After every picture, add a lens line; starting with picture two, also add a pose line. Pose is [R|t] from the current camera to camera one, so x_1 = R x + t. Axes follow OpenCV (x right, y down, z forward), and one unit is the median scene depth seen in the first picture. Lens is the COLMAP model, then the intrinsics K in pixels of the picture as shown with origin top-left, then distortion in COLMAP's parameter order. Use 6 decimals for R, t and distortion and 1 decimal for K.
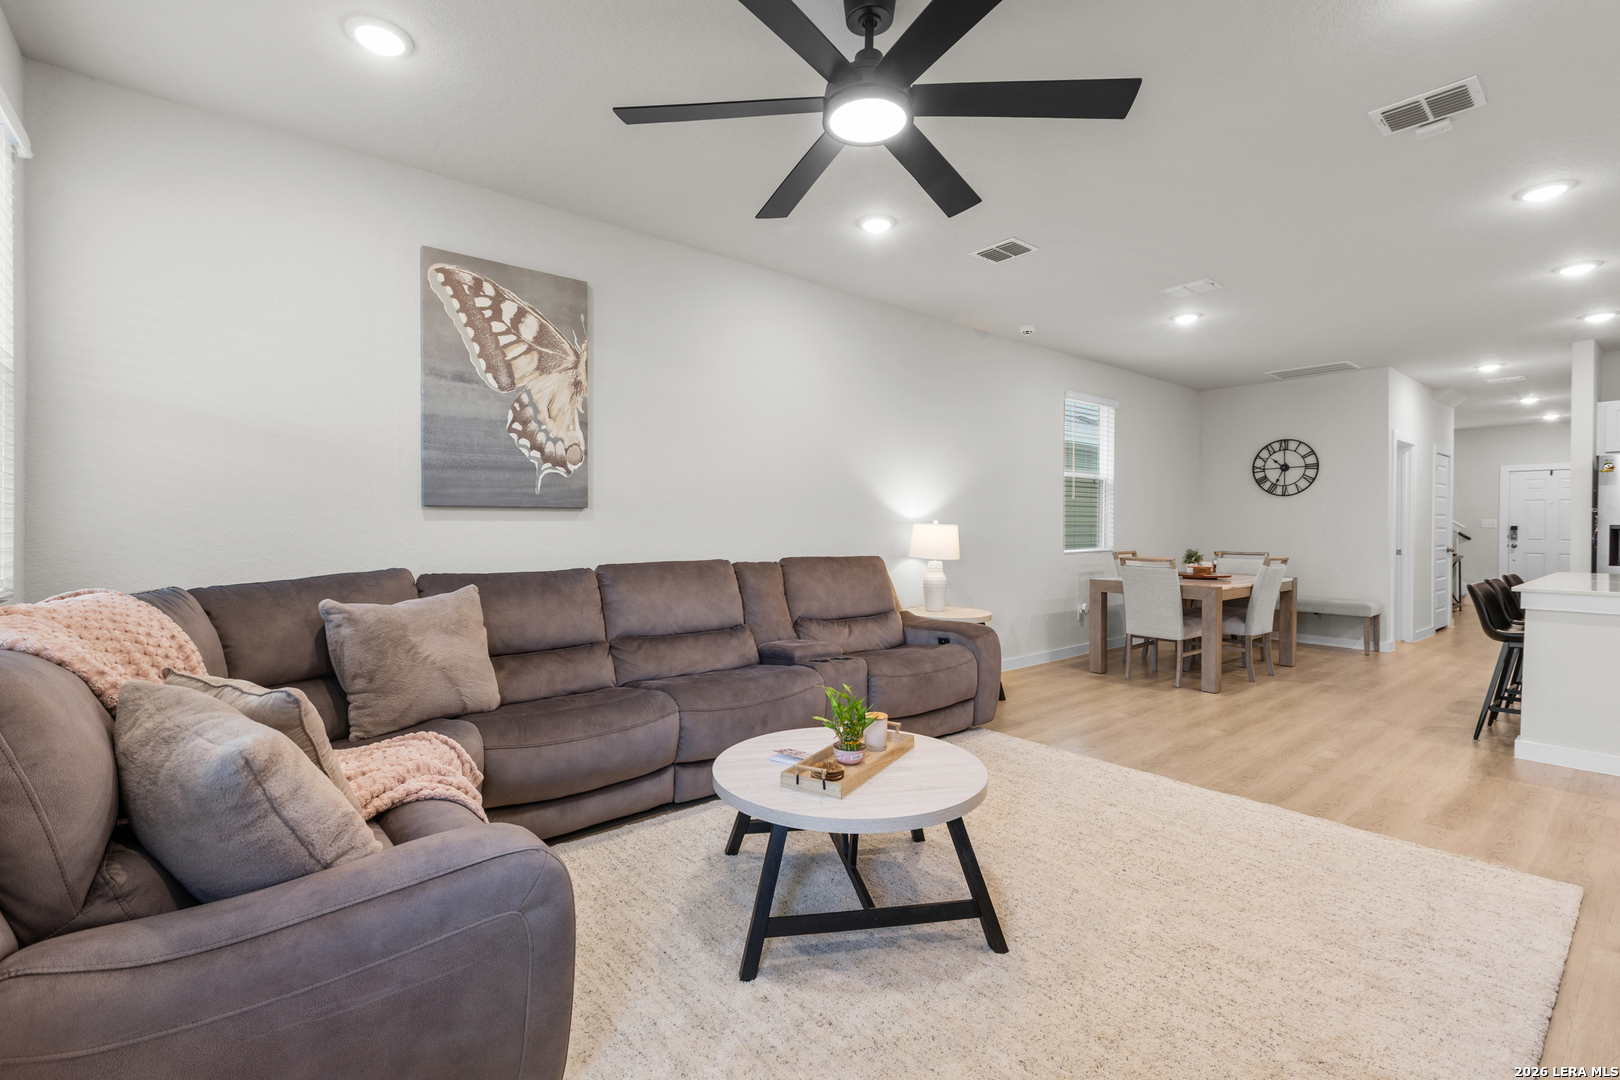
lens RADIAL K [[707.7, 0, 807.0], [0, 707.7, 518.0], [0, 0, 1]] dist [-0.001497, -0.000026]
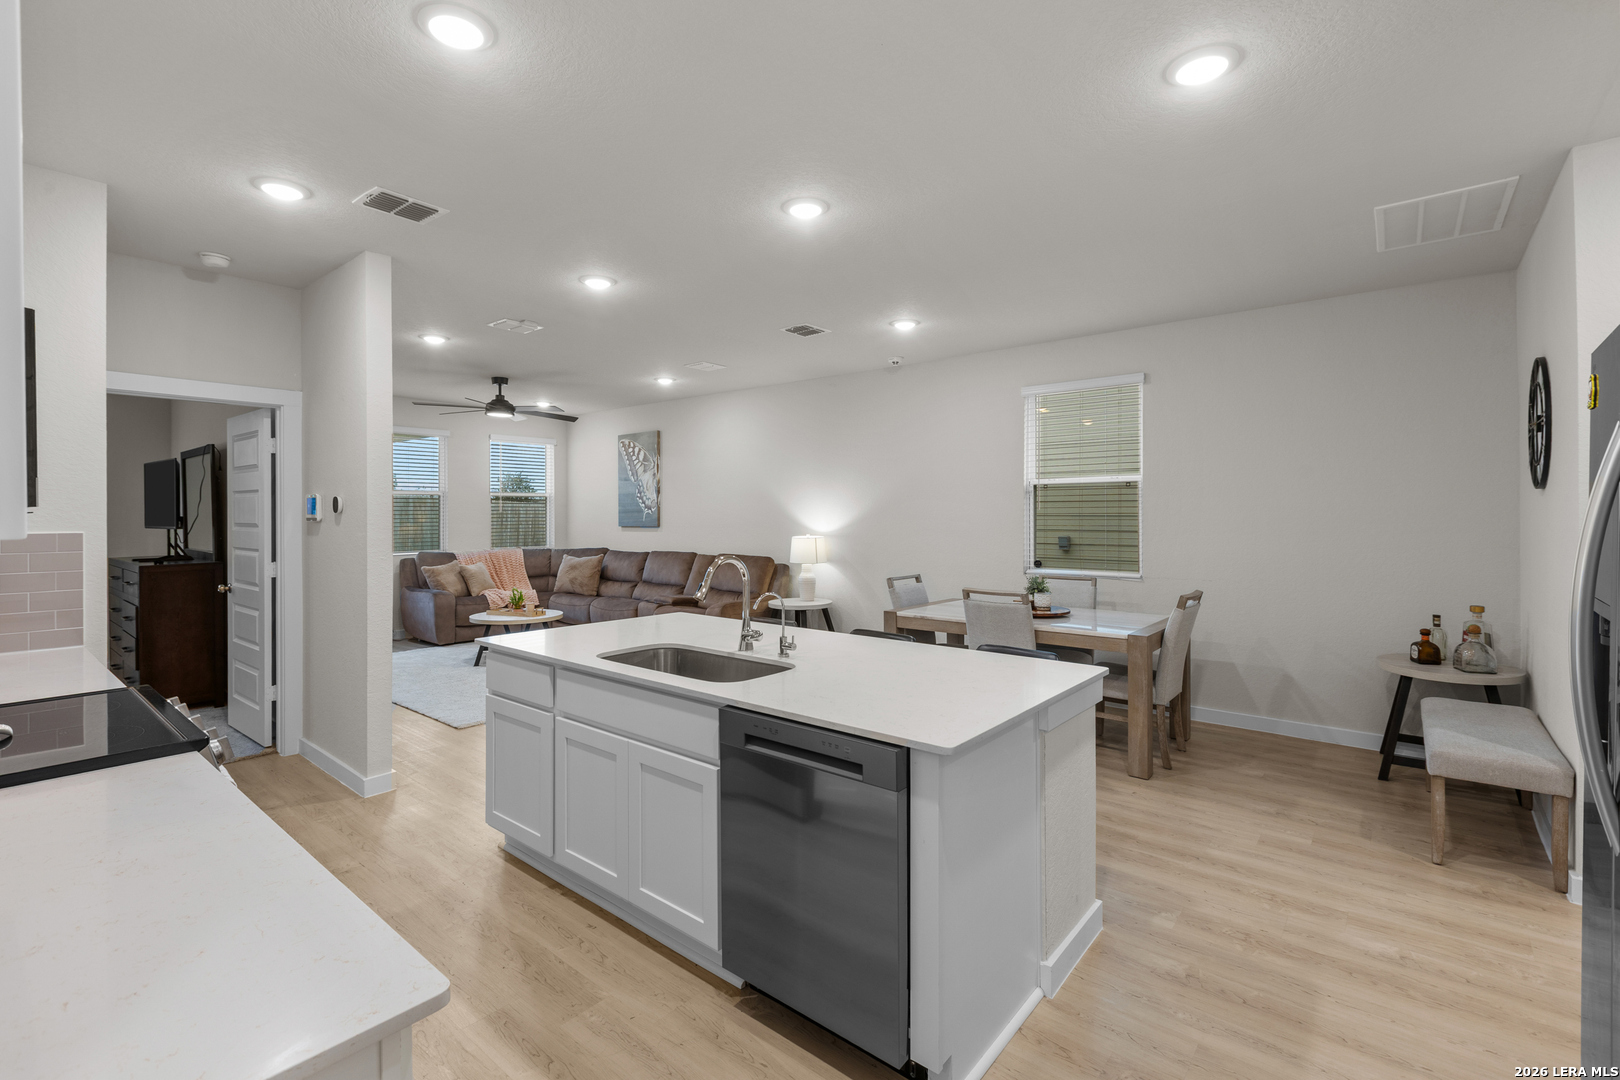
lens RADIAL K [[728.6, 0, 805.6], [0, 728.6, 503.7], [0, 0, 1]] dist [0.000063, 0.000110]
pose [[0.198174, -0.018652, -0.979989, 2.273399], [0.011277, 0.999796, -0.016748, -0.046214], [0.980102, -0.007732, 0.198344, 1.054348]]
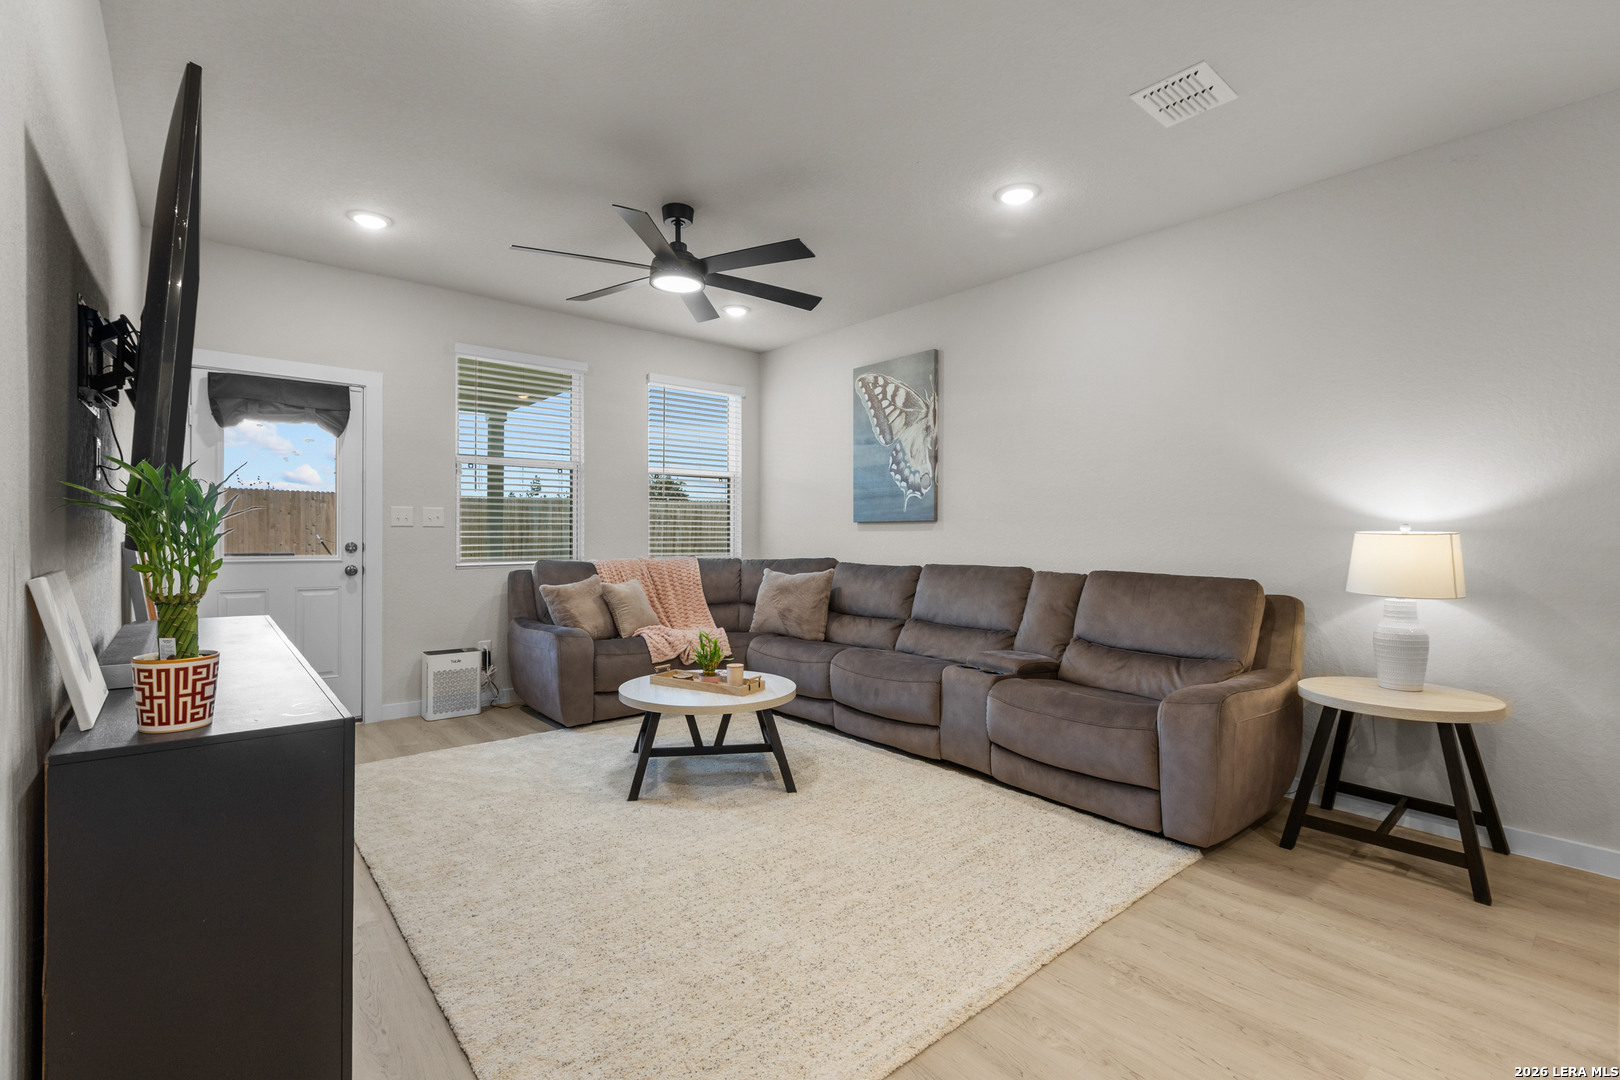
lens RADIAL K [[716.6, 0, 805.1], [0, 716.6, 528.9], [0, 0, 1]] dist [-0.002083, 0.000220]
pose [[0.029609, -0.010311, -0.999508, 1.063237], [0.003282, 0.999942, -0.010219, 0.014322], [0.999556, -0.002978, 0.029641, 0.758377]]
